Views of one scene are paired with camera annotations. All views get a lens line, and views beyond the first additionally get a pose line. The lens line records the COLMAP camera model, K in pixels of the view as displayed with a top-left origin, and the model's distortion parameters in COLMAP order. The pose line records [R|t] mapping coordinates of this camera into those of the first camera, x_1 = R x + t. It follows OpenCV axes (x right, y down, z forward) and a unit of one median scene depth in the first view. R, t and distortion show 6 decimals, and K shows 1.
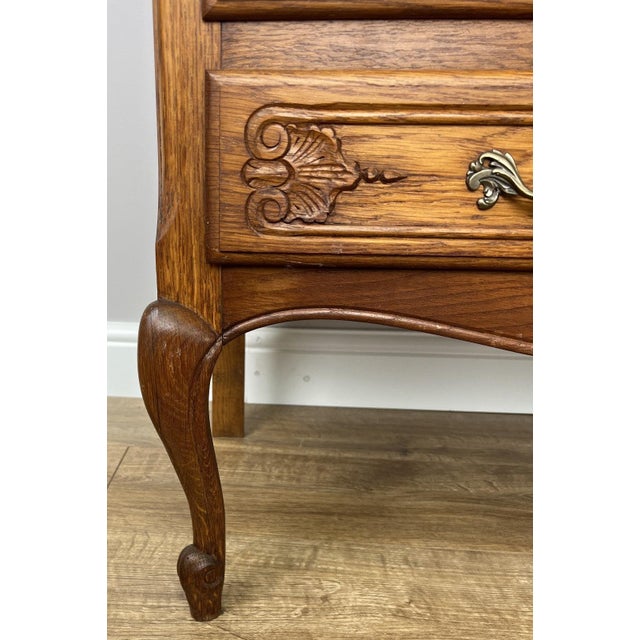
lens RADIAL K [[683.0, 0, 233.7], [0, 683.0, 416.1], [0, 0, 1]] dist [0.043542, 0.000000]
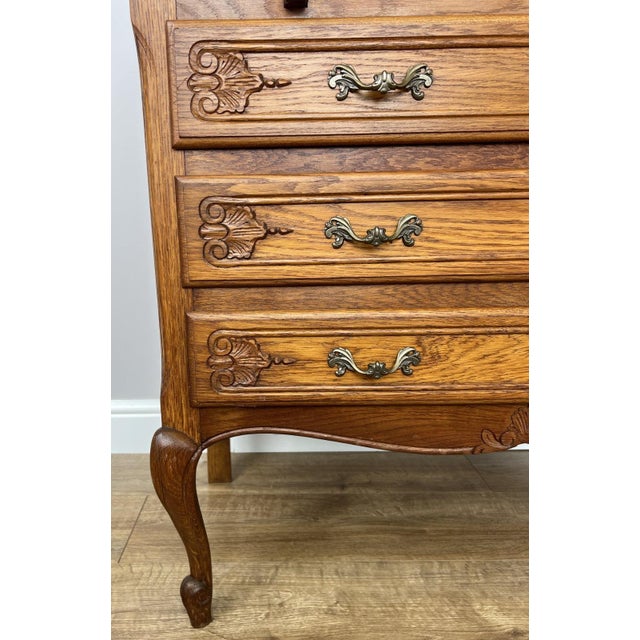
lens RADIAL K [[561.8, 0, 278.3], [0, 561.8, 333.9], [0, 0, 1]] dist [0.060626, -0.062470]
pose [[0.996595, -0.042439, 0.070697, 0.069870], [0.053740, 0.984571, -0.166530, -0.120576], [-0.062538, 0.169762, 0.983499, -0.349680]]
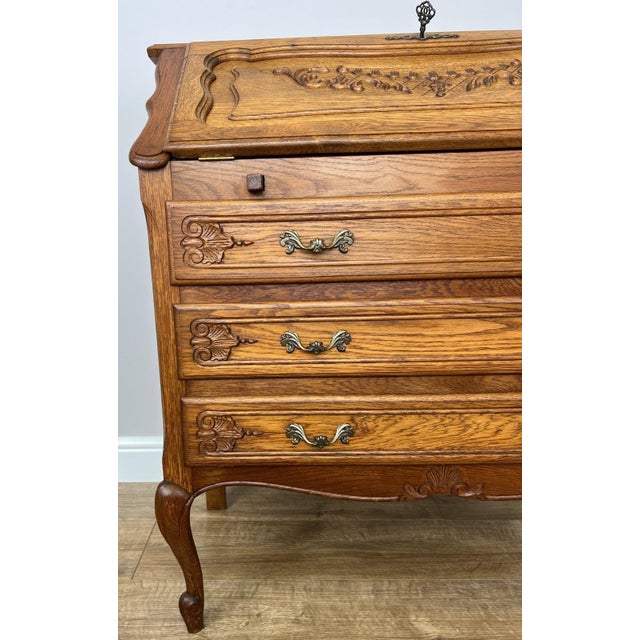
lens RADIAL K [[561.8, 0, 277.6], [0, 561.8, 328.8], [0, 0, 1]] dist [0.060626, -0.062470]
pose [[0.997963, -0.044054, 0.046139, 0.161079], [0.051772, 0.981881, -0.182288, -0.243454], [-0.037272, 0.184305, 0.982162, -0.758330]]
